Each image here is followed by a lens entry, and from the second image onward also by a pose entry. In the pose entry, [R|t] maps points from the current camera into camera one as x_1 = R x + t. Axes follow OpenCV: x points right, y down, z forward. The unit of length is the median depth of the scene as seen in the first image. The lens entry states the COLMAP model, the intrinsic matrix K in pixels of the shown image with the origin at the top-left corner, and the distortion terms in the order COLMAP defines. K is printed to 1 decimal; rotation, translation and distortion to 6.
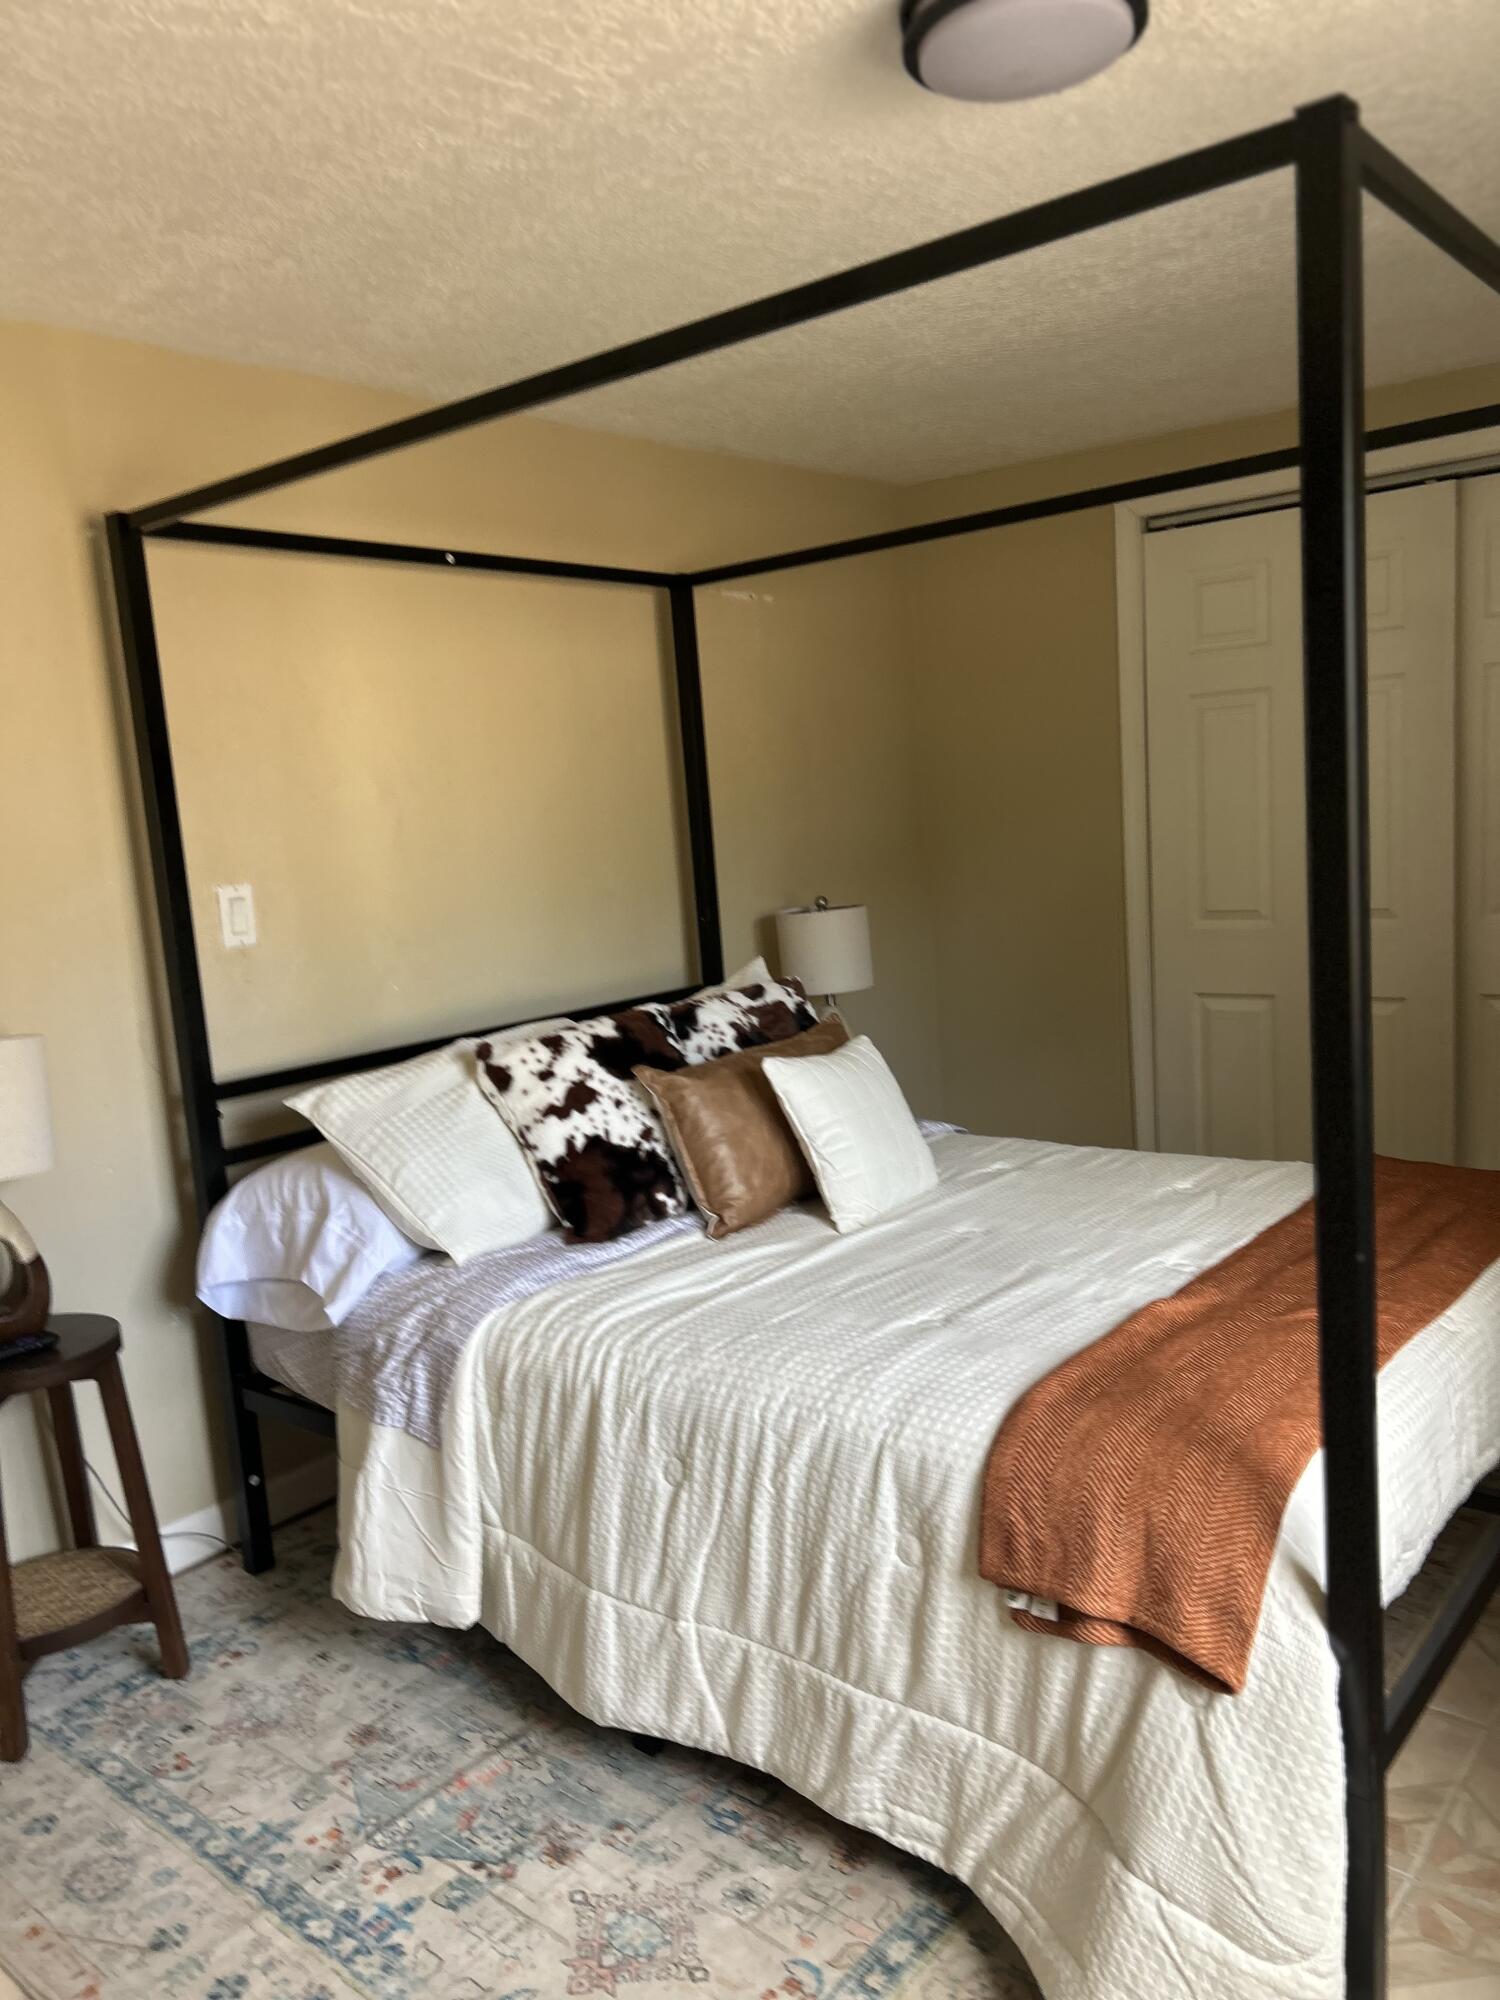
lens RADIAL K [[1506.1, 0, 769.4], [0, 1506.1, 994.1], [0, 0, 1]] dist [0.045785, -0.050169]
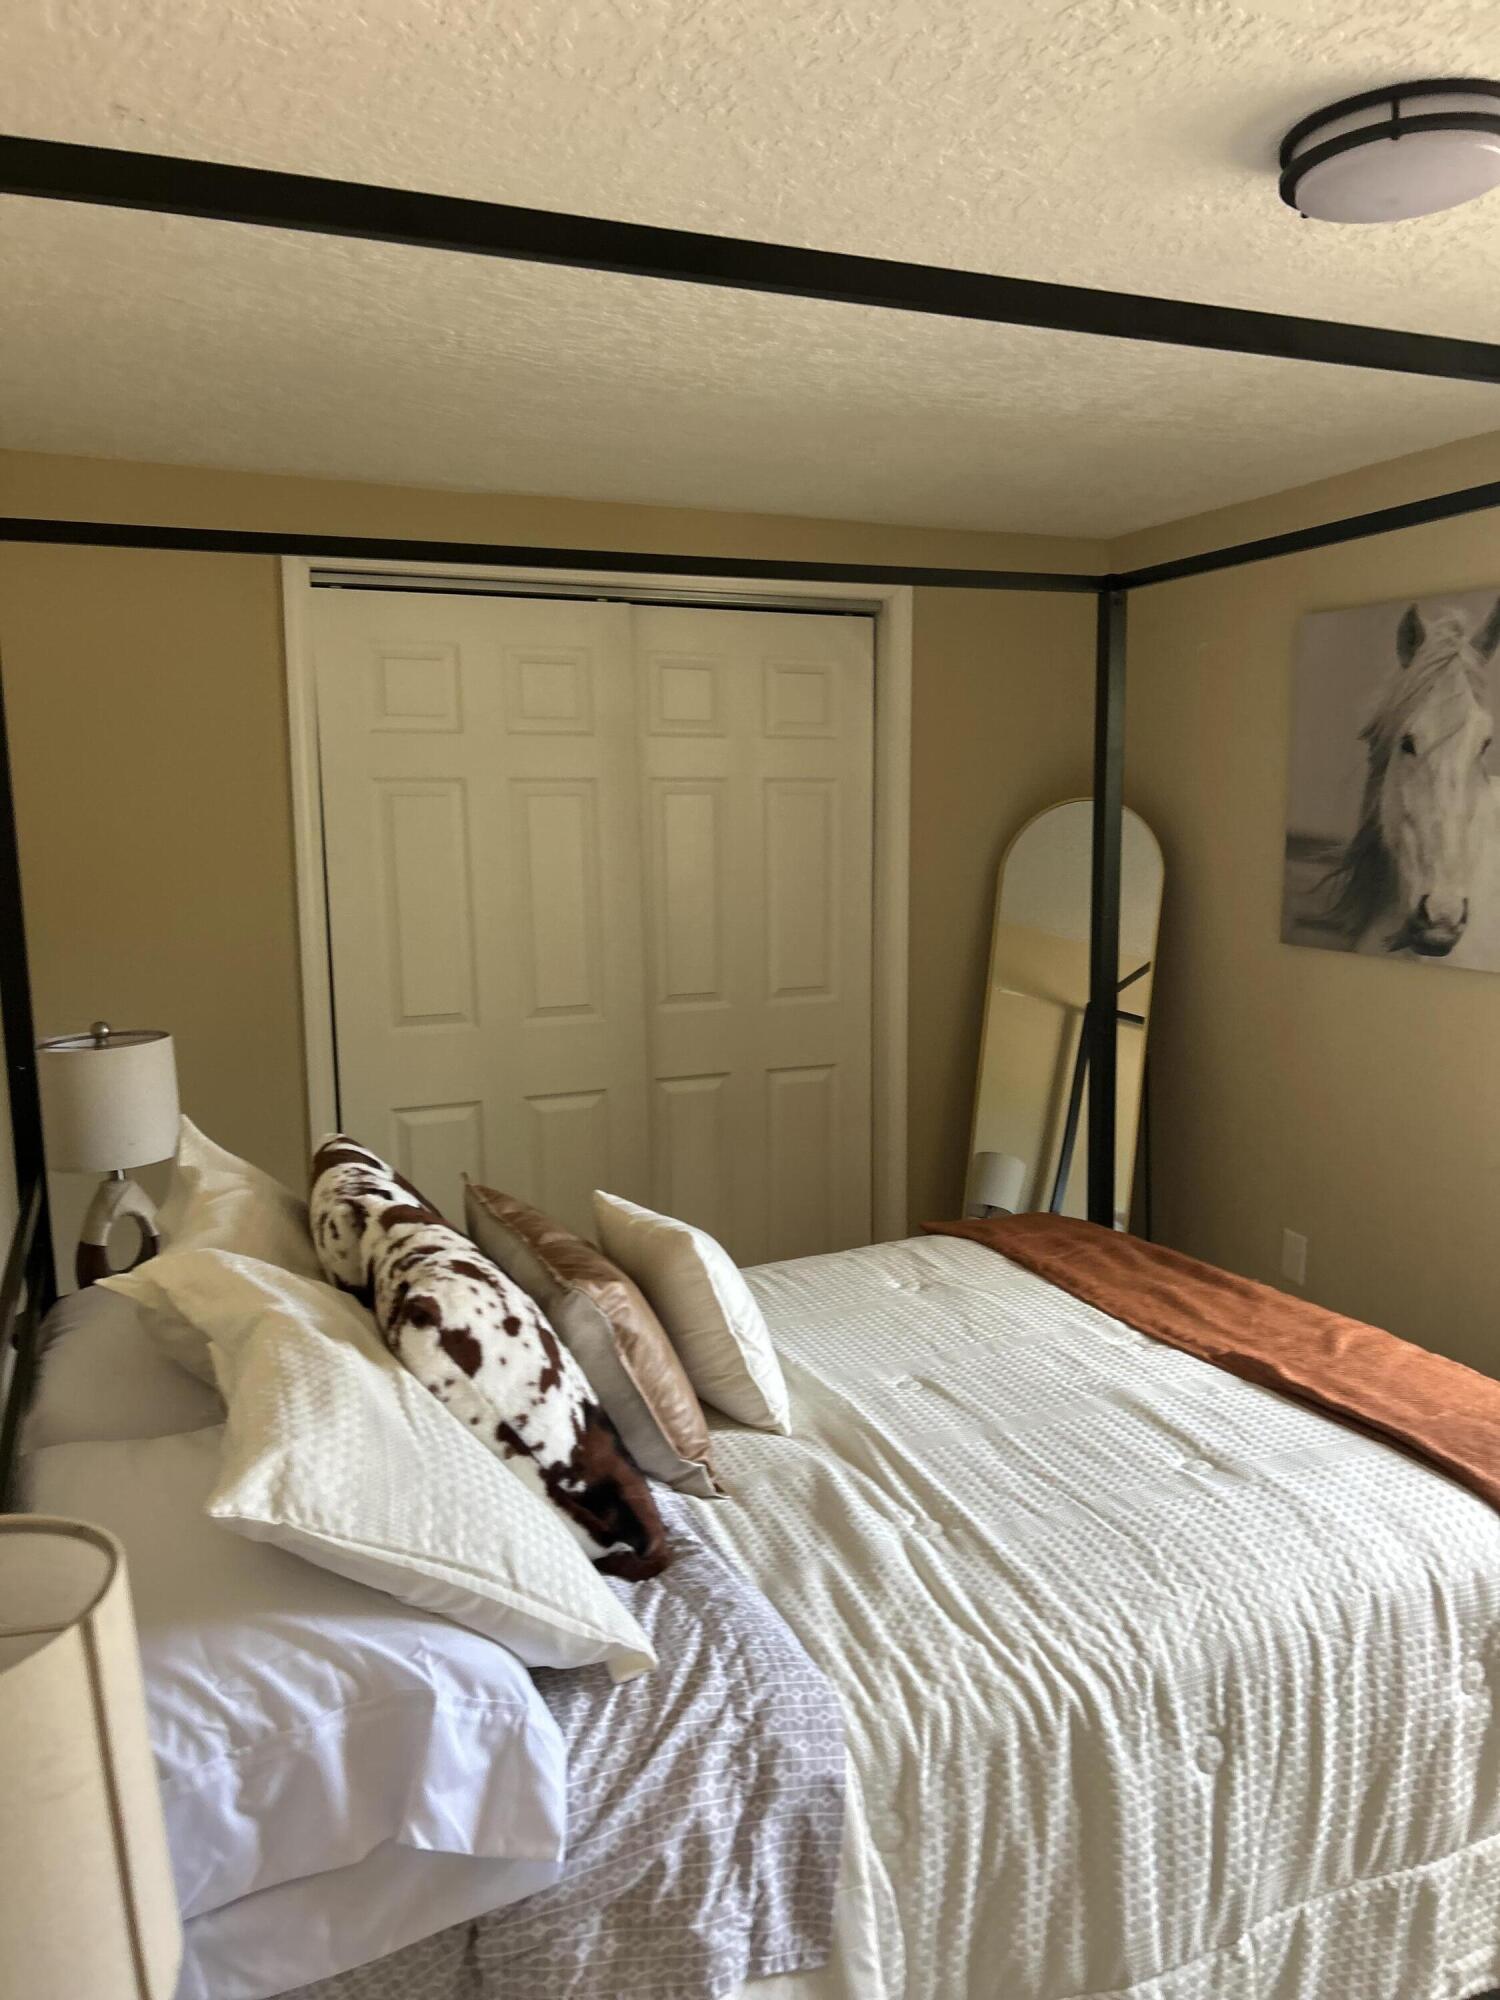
lens RADIAL K [[1506.1, 0, 760.9], [0, 1506.1, 1005.1], [0, 0, 1]] dist [0.045785, -0.050169]
pose [[0.471454, -0.045778, 0.880701, -0.643934], [0.094540, 0.995520, 0.001137, -0.068491], [-0.876808, 0.082726, 0.473670, 0.614522]]
